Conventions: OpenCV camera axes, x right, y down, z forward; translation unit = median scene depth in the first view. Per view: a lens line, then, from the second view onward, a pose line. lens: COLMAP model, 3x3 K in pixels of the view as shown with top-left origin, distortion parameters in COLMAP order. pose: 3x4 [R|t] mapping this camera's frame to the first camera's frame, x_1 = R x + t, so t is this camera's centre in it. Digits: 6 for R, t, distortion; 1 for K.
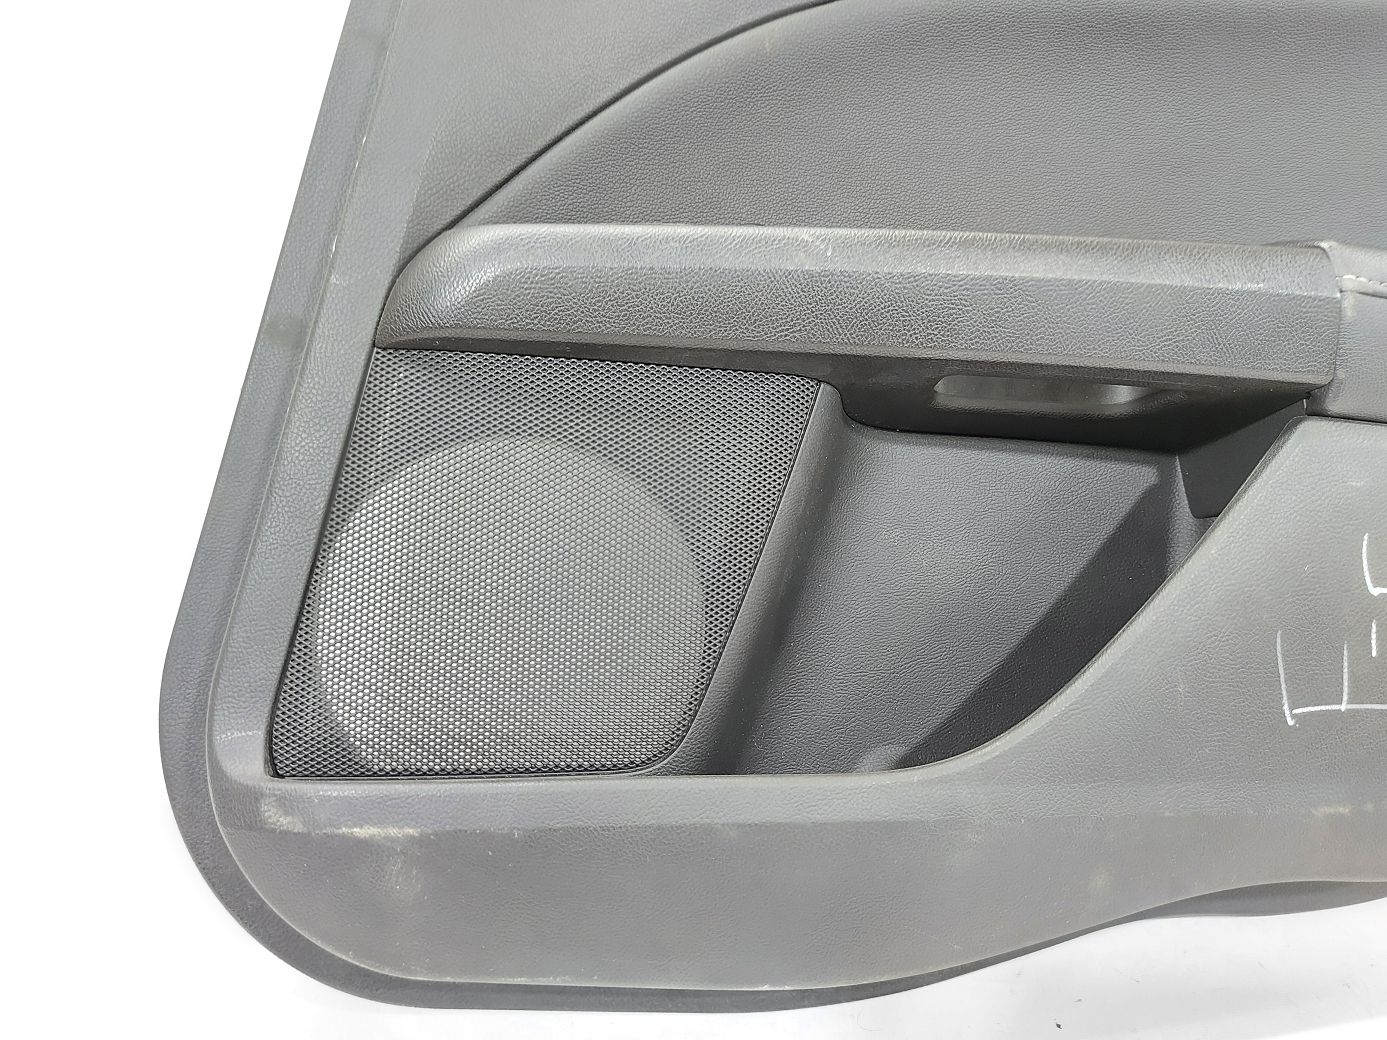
lens RADIAL K [[977.7, 0, 659.0], [0, 977.7, 532.4], [0, 0, 1]] dist [0.033187, -0.066905]
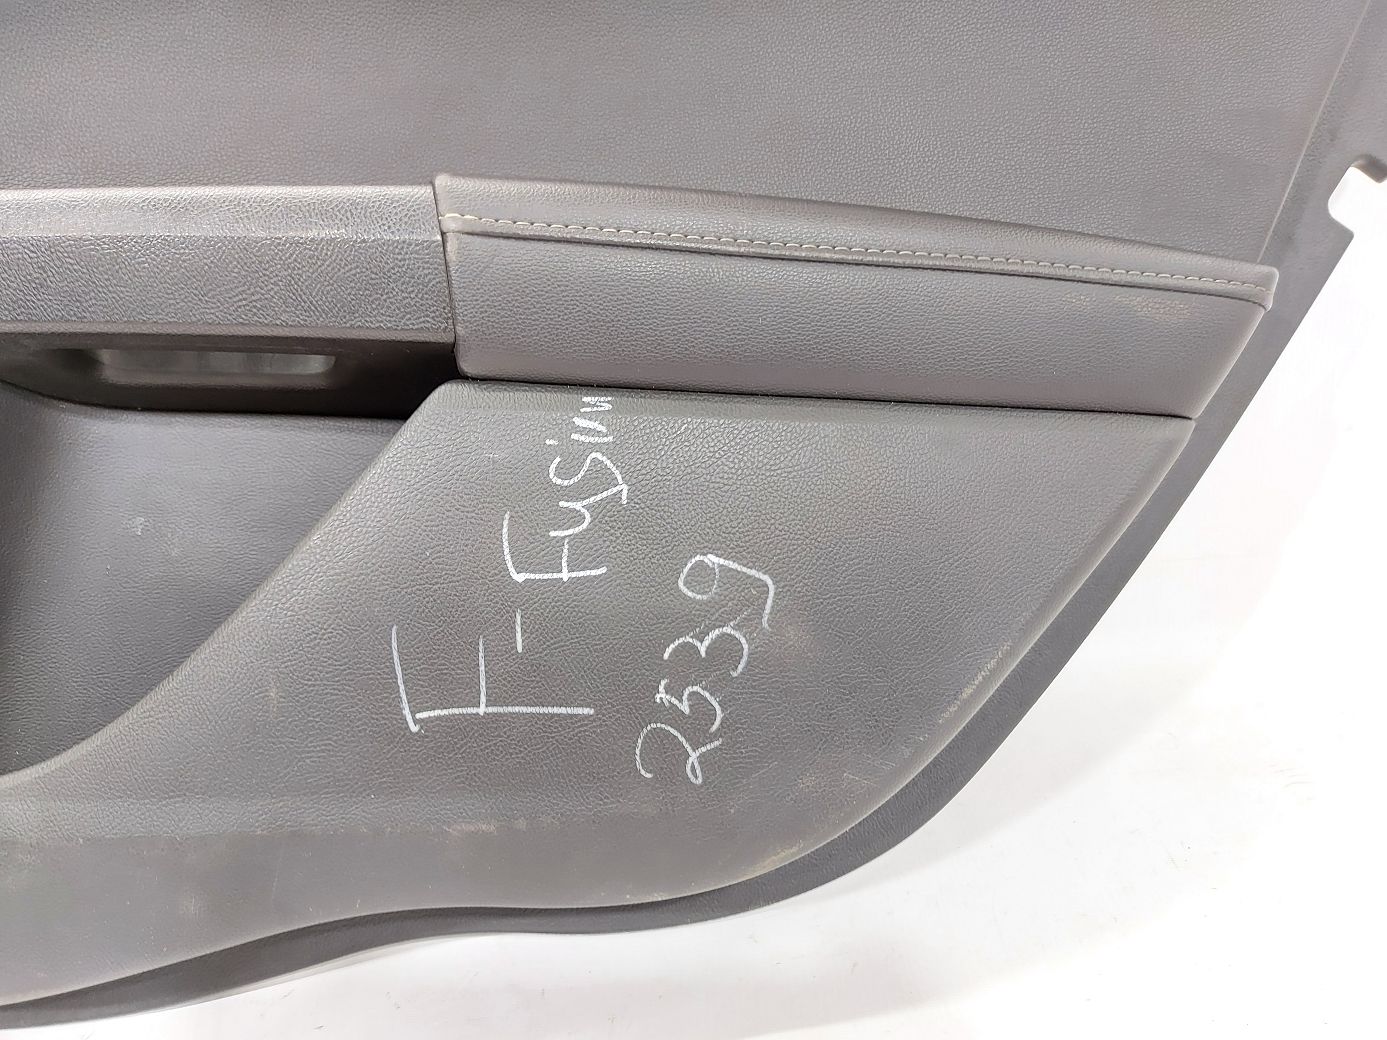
lens RADIAL K [[977.7, 0, 702.5], [0, 977.7, 527.6], [0, 0, 1]] dist [0.033187, -0.066905]
pose [[0.997567, -0.027858, -0.063899, 0.975208], [0.029722, 0.999154, 0.028412, -0.004459], [0.063053, -0.030242, 0.997552, 0.139613]]
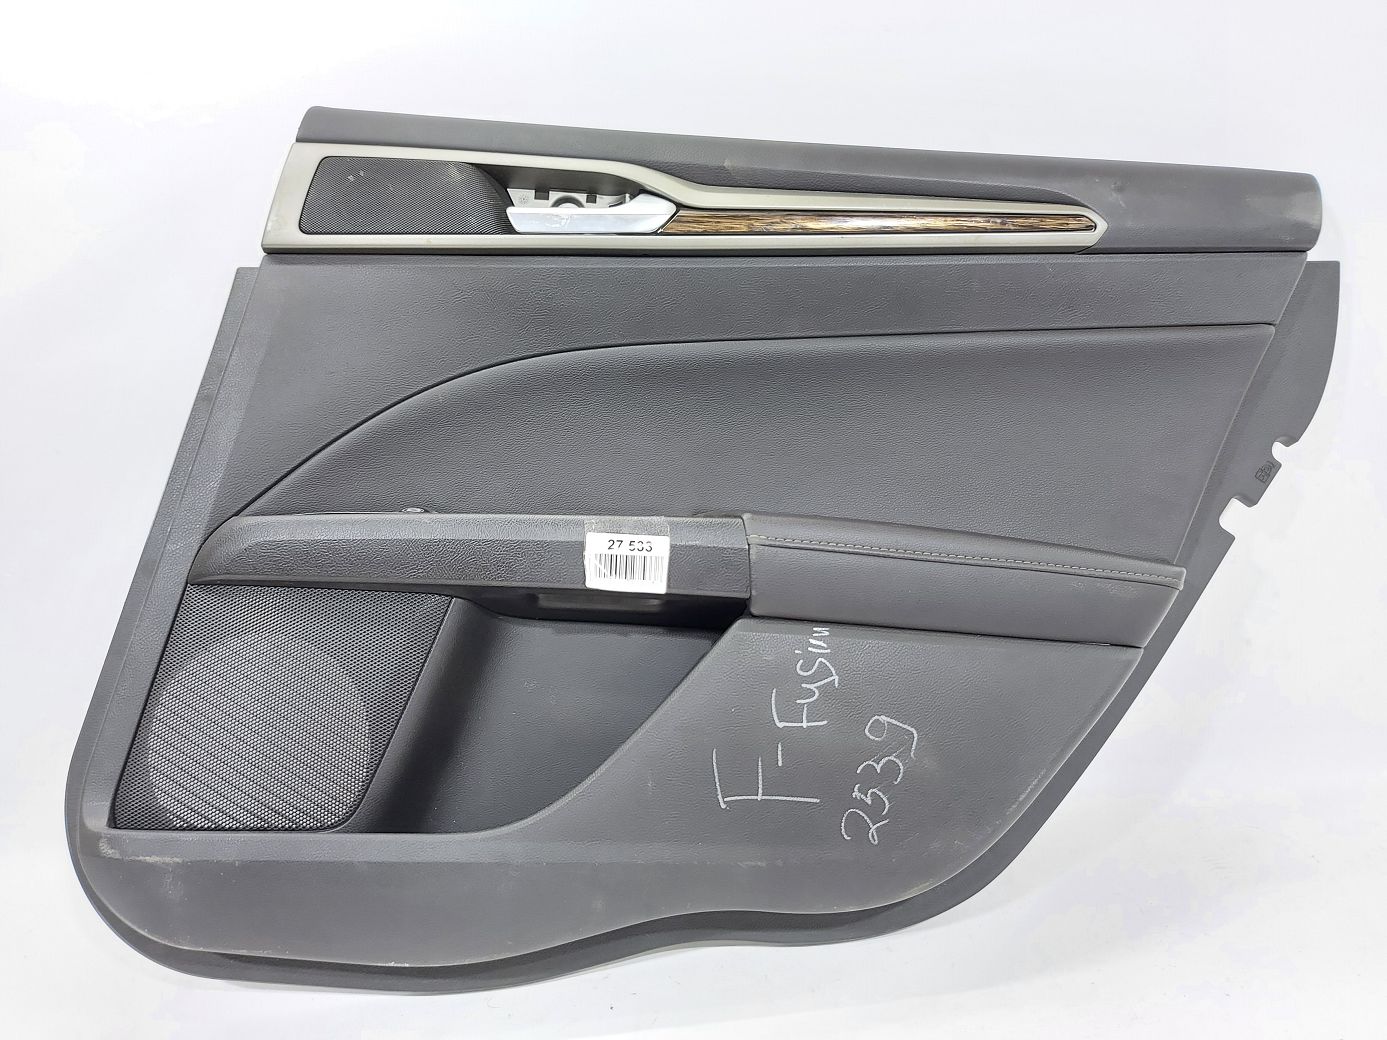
lens RADIAL K [[977.7, 0, 681.2], [0, 977.7, 513.7], [0, 0, 1]] dist [0.033187, -0.066905]
pose [[0.997348, -0.008527, -0.072281, 0.703871], [0.000049, 0.993192, -0.116489, -0.102070], [0.072782, 0.116176, 0.990558, -0.690162]]
